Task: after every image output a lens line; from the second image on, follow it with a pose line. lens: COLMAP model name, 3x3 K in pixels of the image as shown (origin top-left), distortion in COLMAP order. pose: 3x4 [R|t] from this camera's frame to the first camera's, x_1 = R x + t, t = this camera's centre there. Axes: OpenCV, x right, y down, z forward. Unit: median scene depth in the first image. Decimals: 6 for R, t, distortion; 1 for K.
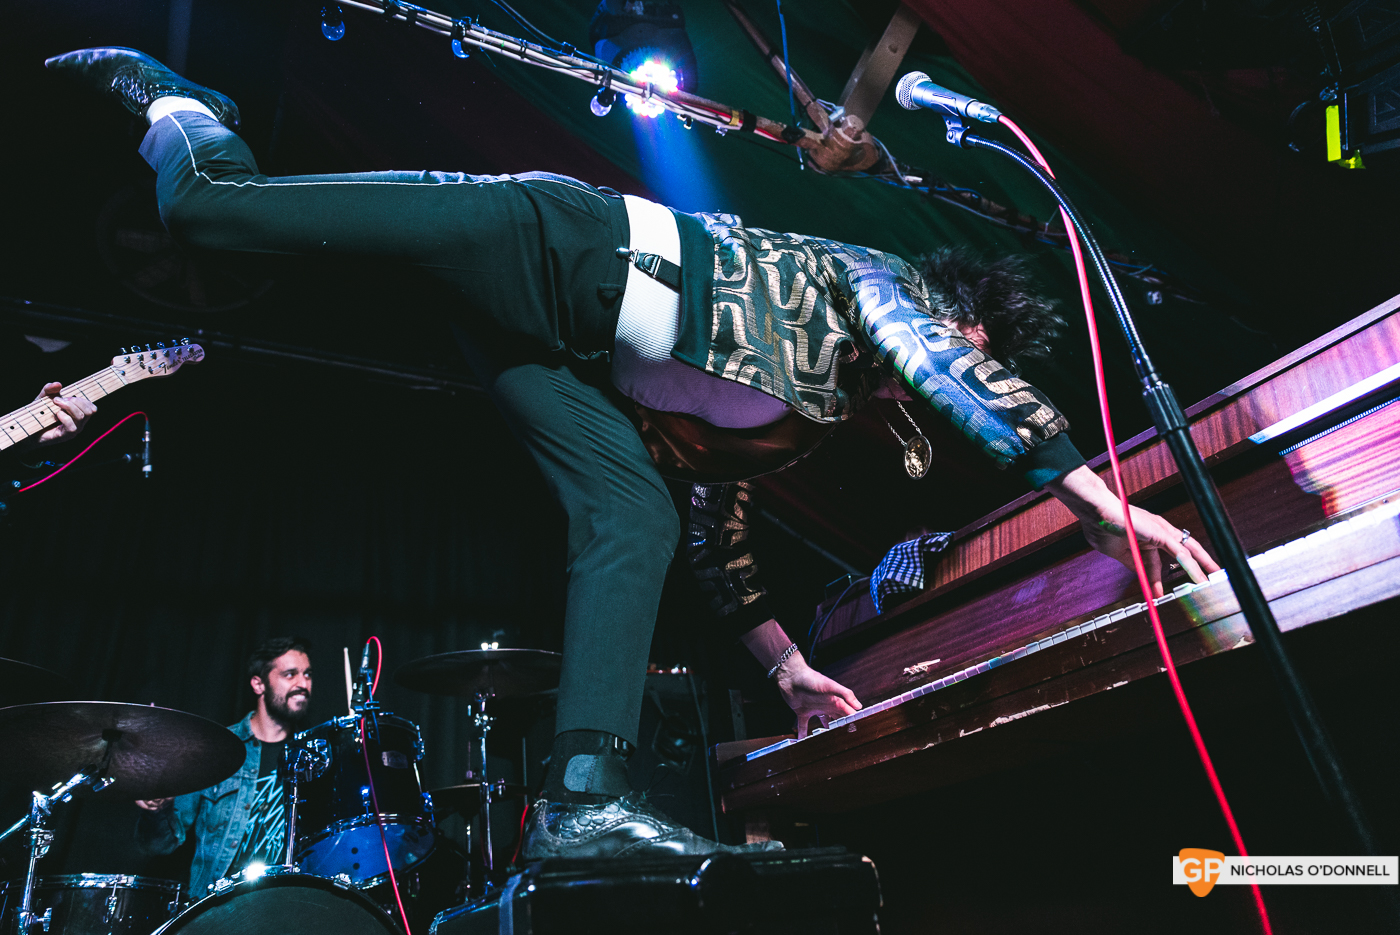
lens RADIAL K [[1004.2, 0, 648.3], [0, 1004.2, 432.4], [0, 0, 1]] dist [0.002443, -0.004685]
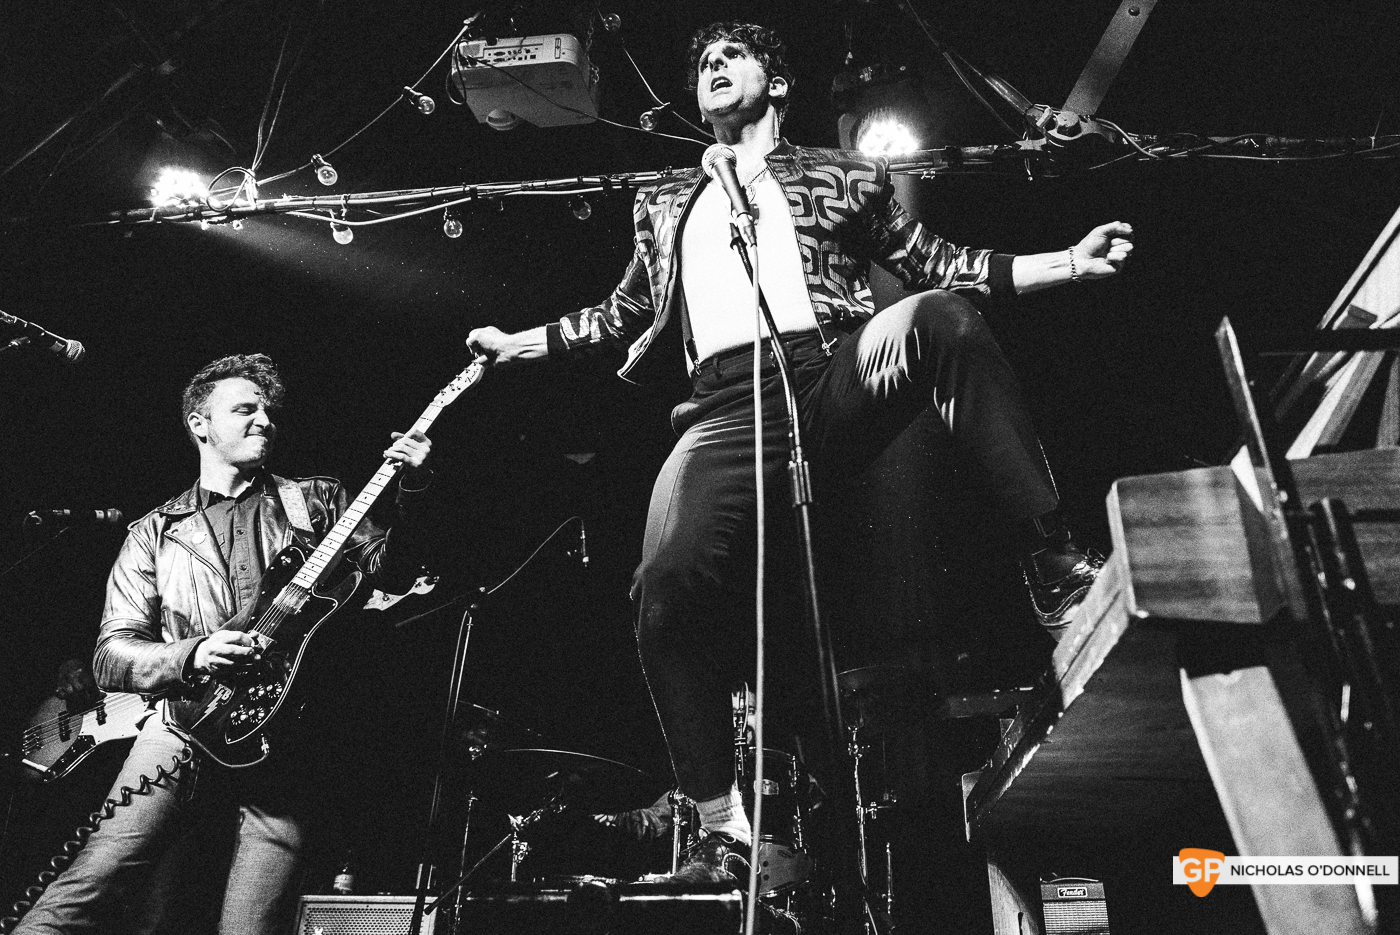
lens RADIAL K [[1011.0, 0, 760.8], [0, 1011.0, 427.4], [0, 0, 1]] dist [-0.006289, -0.001632]
pose [[0.841764, -0.182063, -0.508219, 0.444930], [0.182414, 0.981968, -0.049644, -0.029351], [0.508093, -0.050918, 0.859796, 0.010549]]
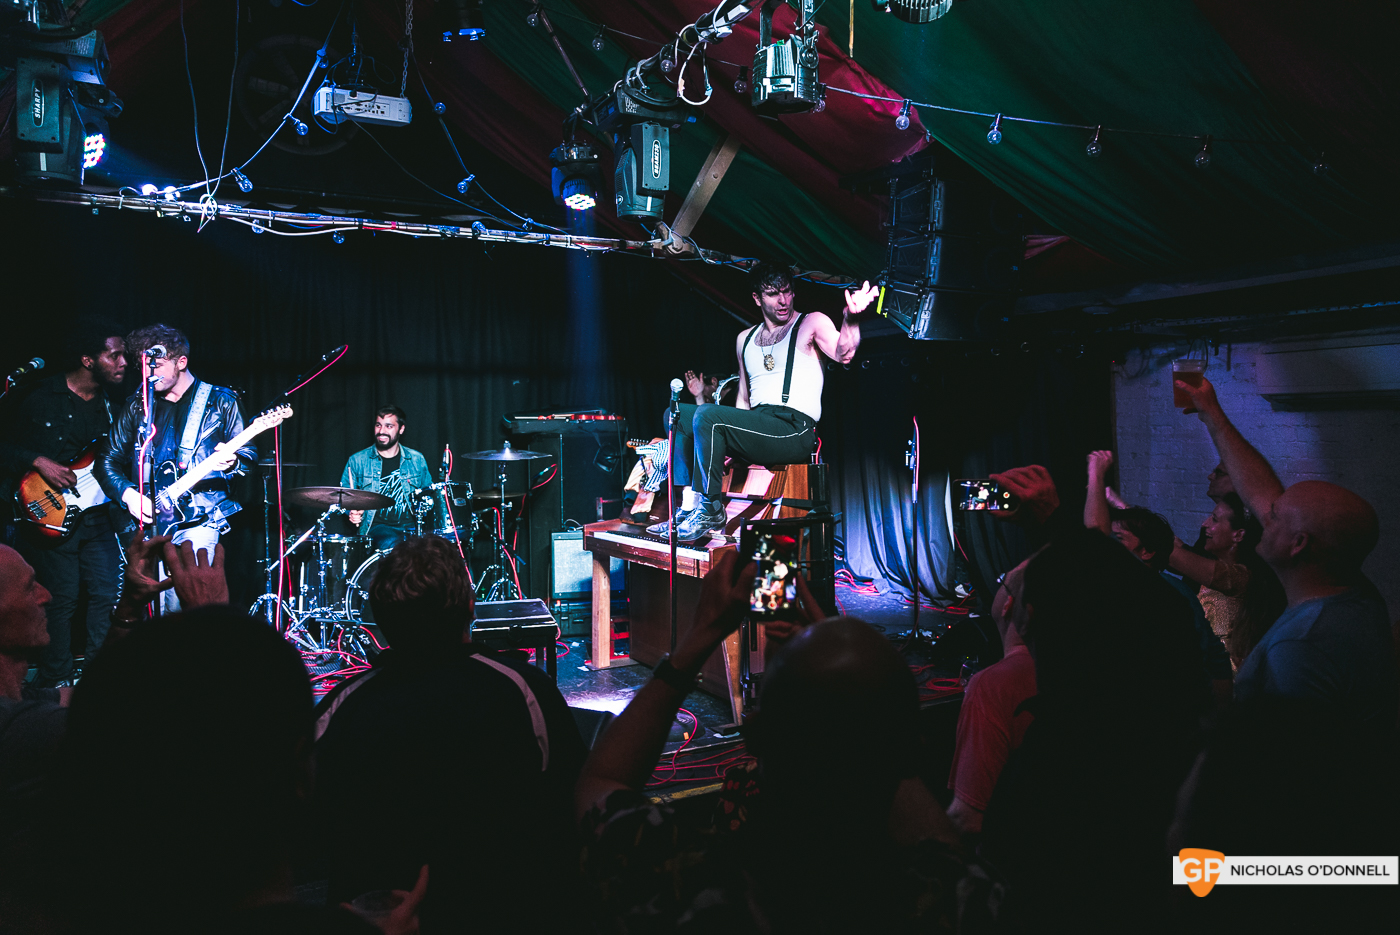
lens RADIAL K [[1018.4, 0, 750.1], [0, 1018.4, 443.8], [0, 0, 1]] dist [-0.001109, 0.002910]
pose [[0.995548, 0.076824, 0.054619, 0.302064], [-0.093652, 0.871907, 0.480633, -1.069479], [-0.010699, -0.483608, 0.875219, -1.092612]]
